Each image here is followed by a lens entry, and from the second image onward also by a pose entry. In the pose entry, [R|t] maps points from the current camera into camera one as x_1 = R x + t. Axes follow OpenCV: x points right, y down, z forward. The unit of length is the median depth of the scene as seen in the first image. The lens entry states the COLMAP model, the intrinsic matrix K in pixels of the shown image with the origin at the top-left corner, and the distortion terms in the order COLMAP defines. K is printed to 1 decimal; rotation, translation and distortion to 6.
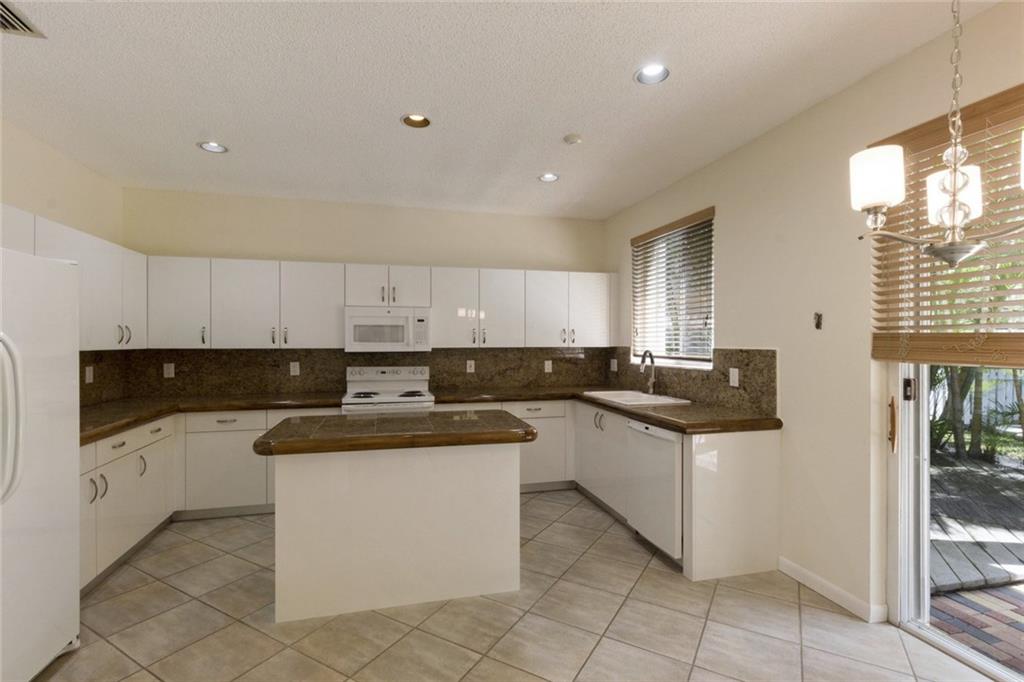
lens RADIAL K [[476.9, 0, 512.0], [0, 476.9, 341.0], [0, 0, 1]] dist [-0.000294, -0.000282]
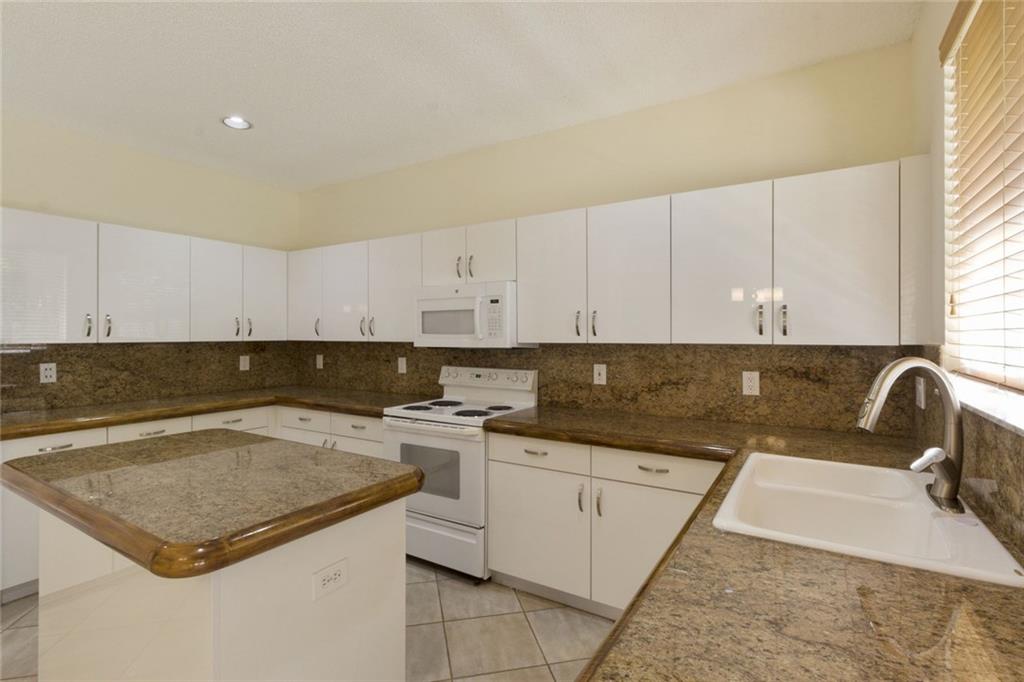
lens RADIAL K [[487.3, 0, 506.6], [0, 487.3, 334.0], [0, 0, 1]] dist [0.001227, -0.000165]
pose [[0.681734, -0.001446, -0.731599, 0.306030], [0.002795, 0.999996, 0.000628, 0.001900], [0.731595, -0.002473, 0.681735, 0.535937]]
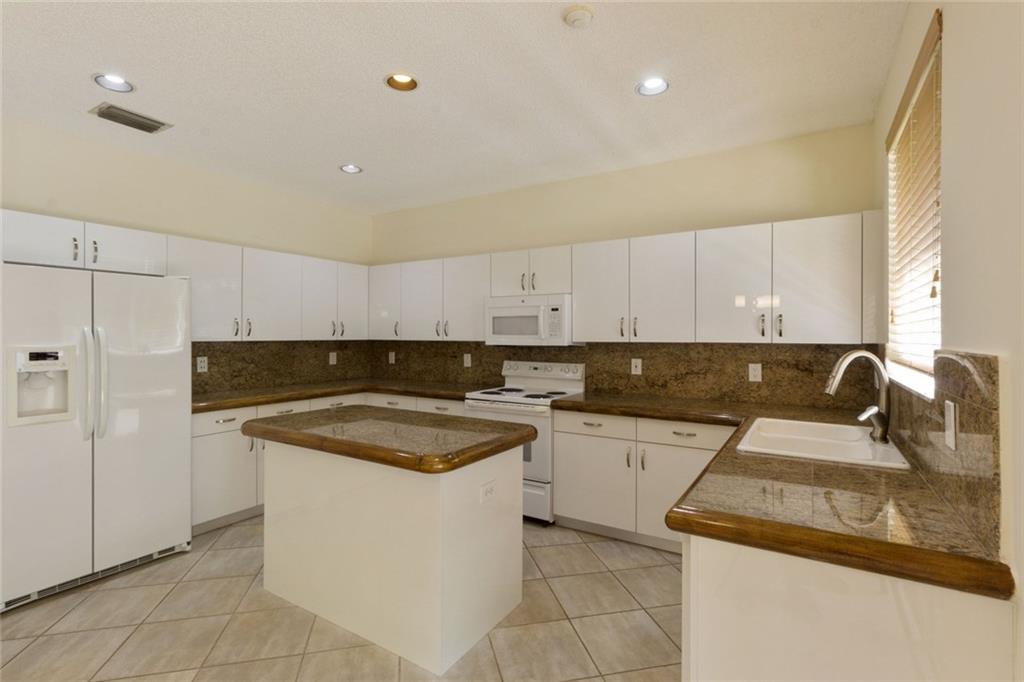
lens RADIAL K [[481.6, 0, 505.5], [0, 481.6, 334.7], [0, 0, 1]] dist [0.000976, 0.000017]
pose [[0.680108, 0.000159, -0.733112, 0.368246], [0.000138, 1.000000, 0.000345, 0.001647], [0.733112, -0.000336, 0.680108, 0.341292]]
